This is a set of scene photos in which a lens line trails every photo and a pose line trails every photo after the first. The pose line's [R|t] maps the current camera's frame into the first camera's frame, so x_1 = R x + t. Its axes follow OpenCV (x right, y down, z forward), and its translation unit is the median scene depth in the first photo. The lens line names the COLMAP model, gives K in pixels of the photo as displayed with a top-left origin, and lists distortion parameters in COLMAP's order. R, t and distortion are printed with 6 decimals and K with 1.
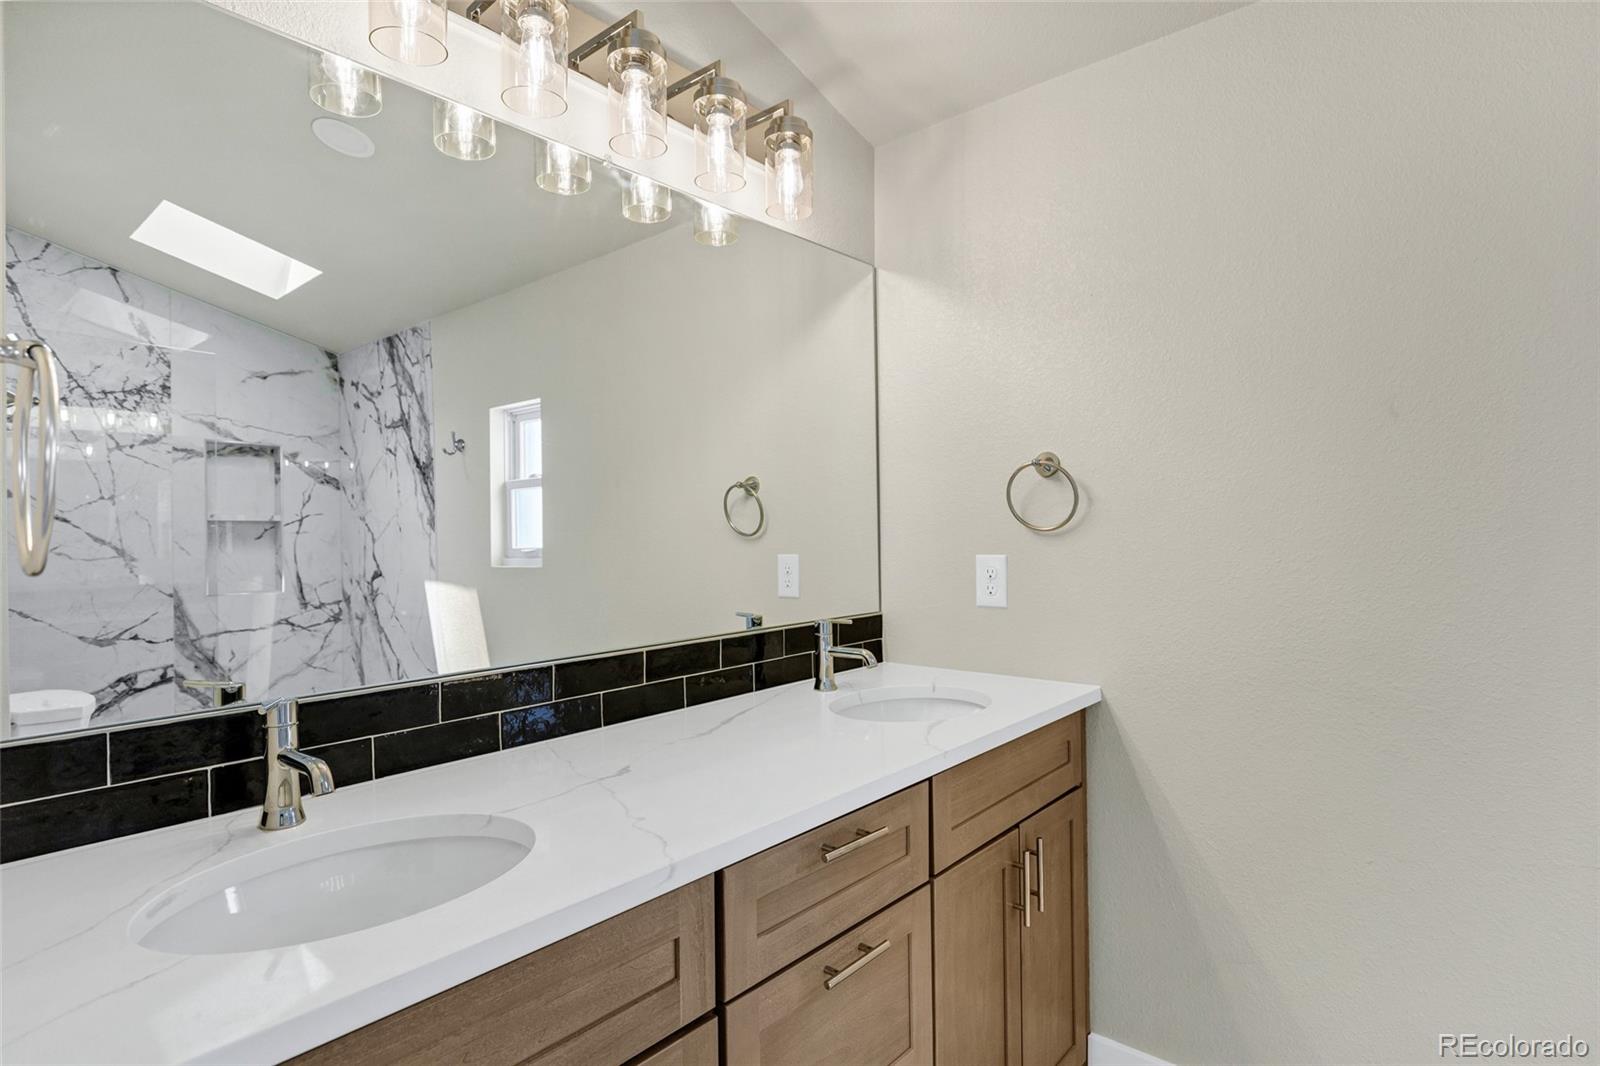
lens RADIAL K [[833.0, 0, 793.3], [0, 833.0, 536.2], [0, 0, 1]] dist [-0.005738, 0.003665]
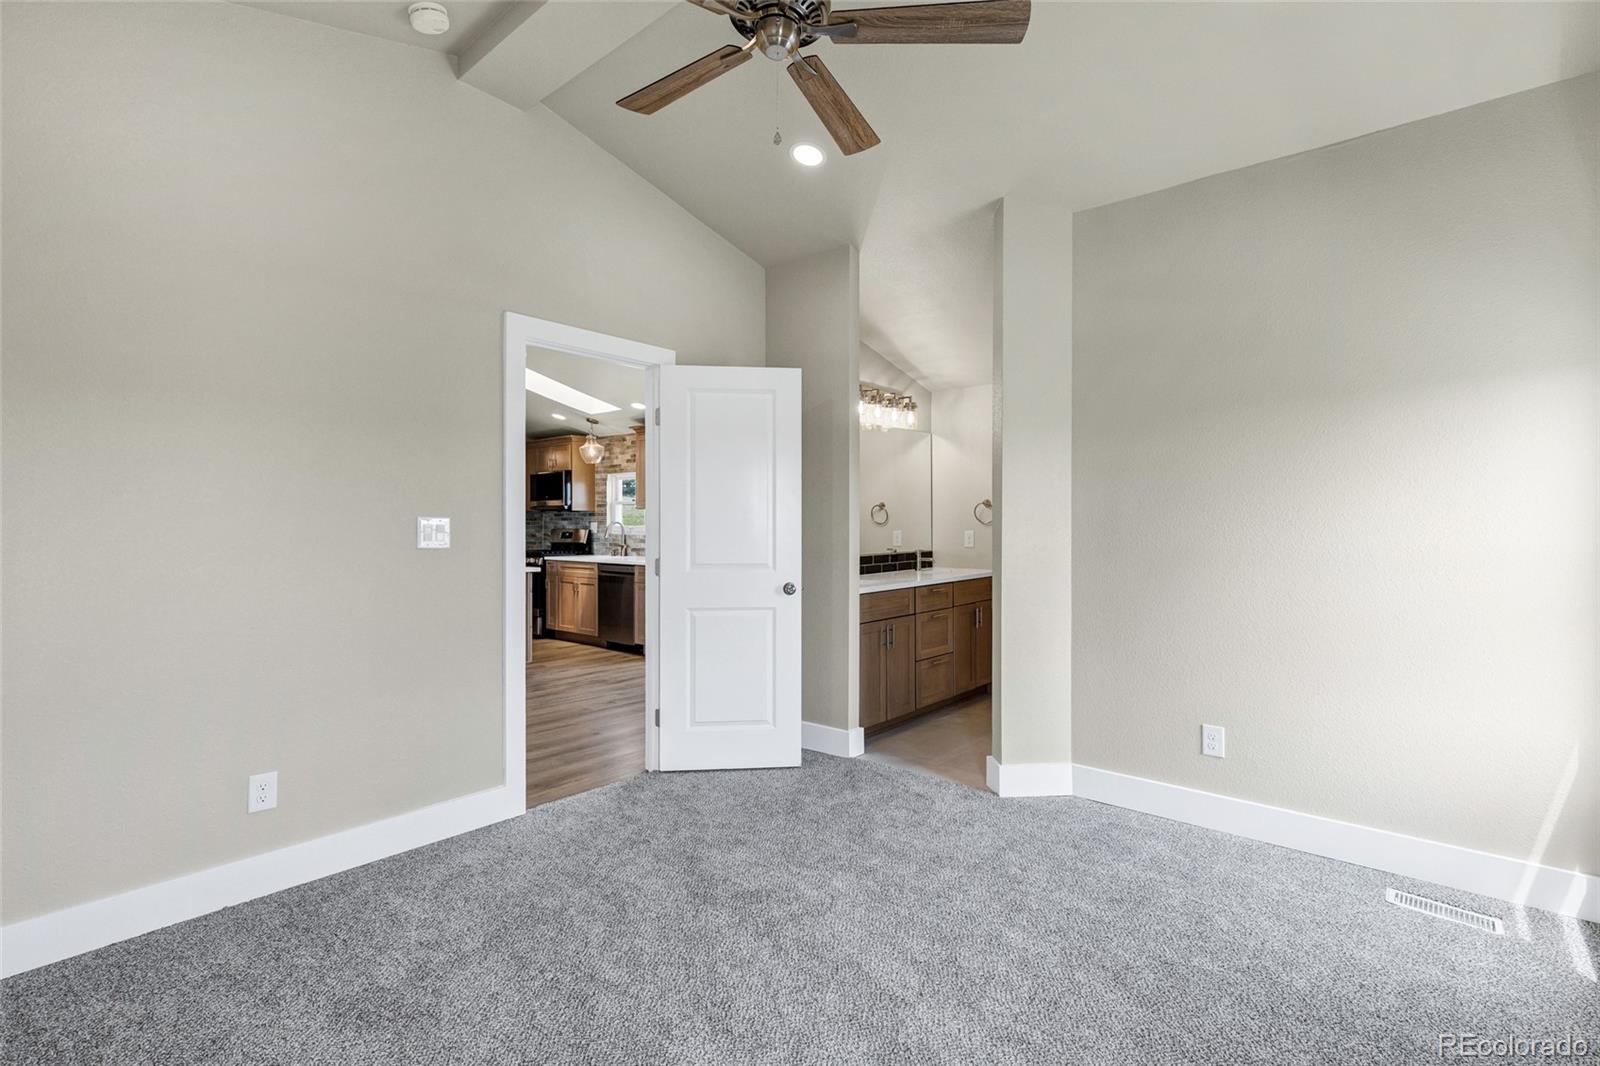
lens RADIAL K [[730.5, 0, 811.1], [0, 730.5, 534.6], [0, 0, 1]] dist [0.001616, -0.000256]
pose [[0.999912, 0.007936, 0.010588, -0.408722], [-0.008084, 0.999868, 0.014096, 0.002918], [-0.010475, -0.014180, 0.999845, -1.844209]]
